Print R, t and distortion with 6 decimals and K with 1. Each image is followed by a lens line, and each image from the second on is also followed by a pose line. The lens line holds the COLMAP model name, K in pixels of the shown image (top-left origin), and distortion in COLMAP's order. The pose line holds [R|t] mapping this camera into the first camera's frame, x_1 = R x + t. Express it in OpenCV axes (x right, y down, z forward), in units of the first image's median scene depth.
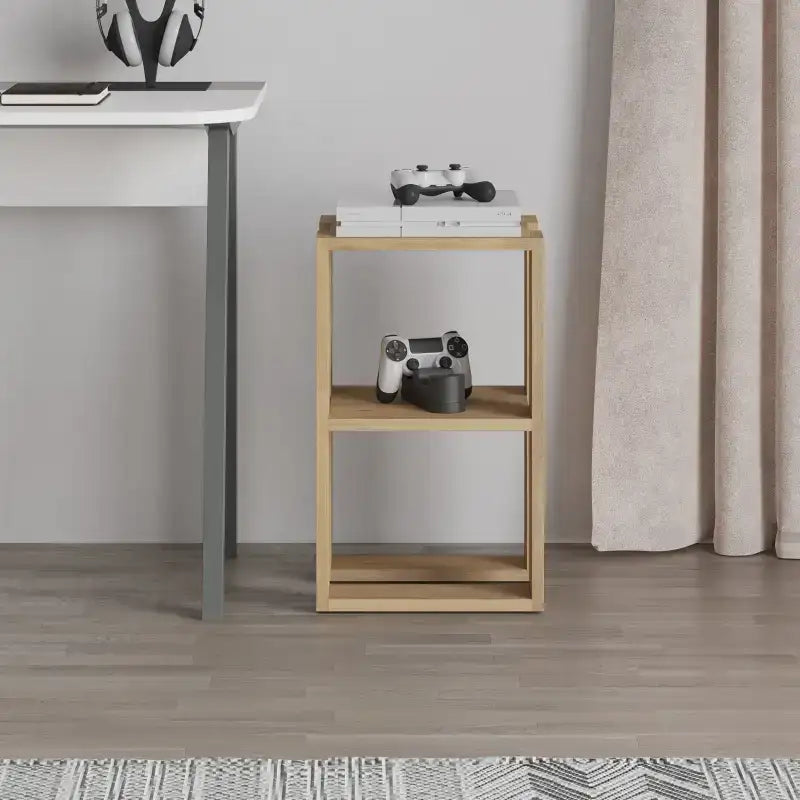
lens RADIAL K [[3187.3, 0, 400.0], [0, 3187.3, 400.0], [0, 0, 1]] dist [-0.005968, 2.151179]
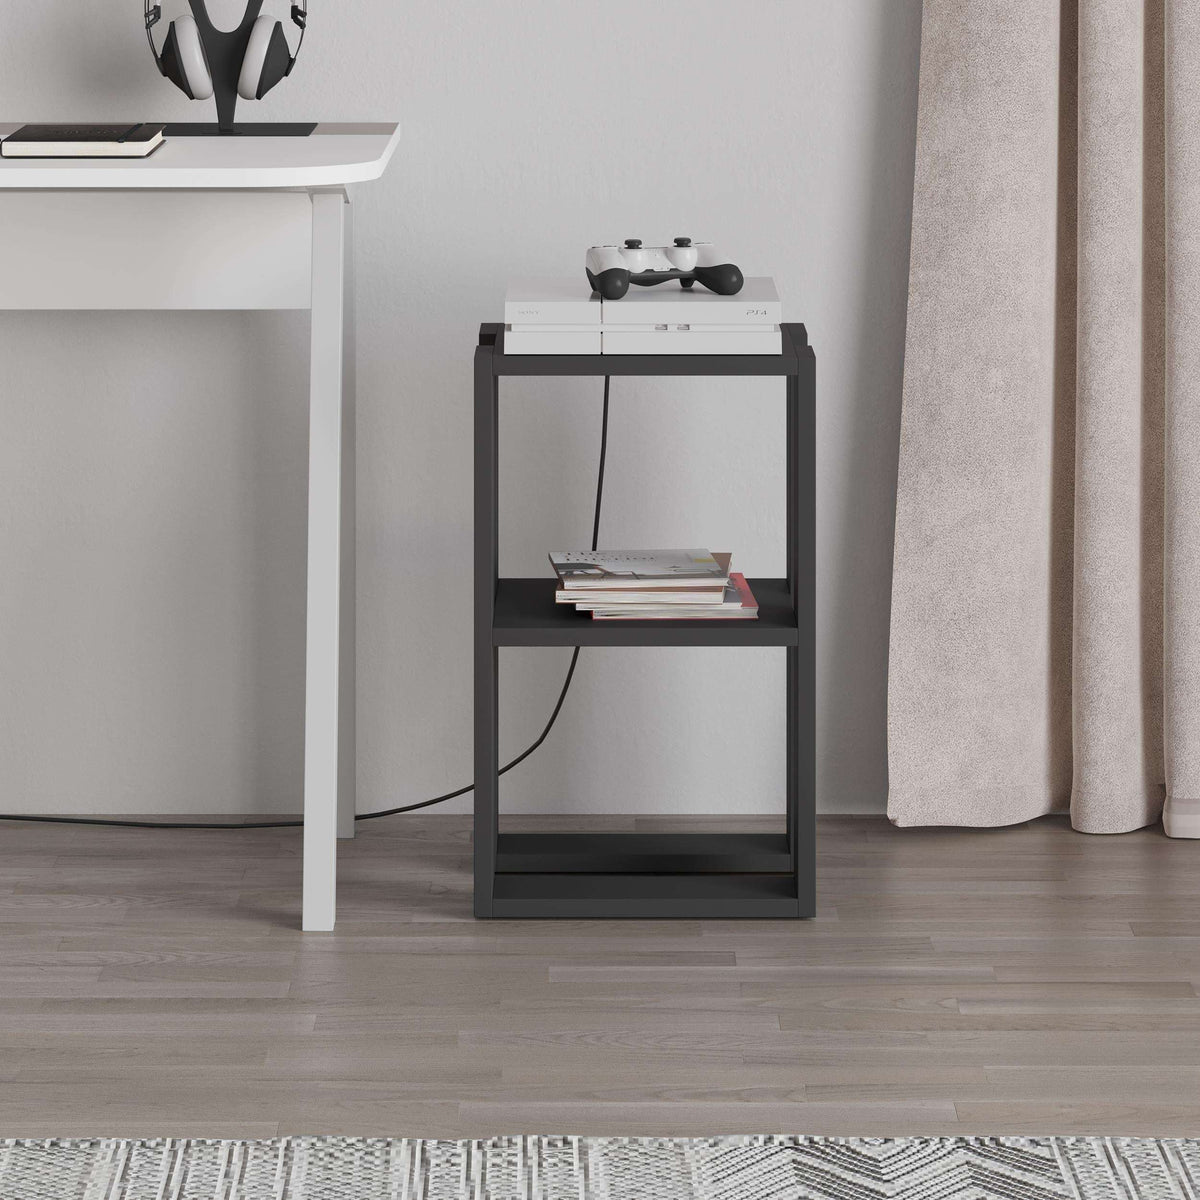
lens RADIAL K [[4132.0, 0, 600.0], [0, 4132.0, 600.0], [0, 0, 1]] dist [0.063744, -0.169199]
pose [[1.000000, -0.000083, 0.000576, -0.000381], [0.000091, 0.999881, -0.015449, 0.013617], [-0.000575, 0.015449, 0.999880, 0.135563]]
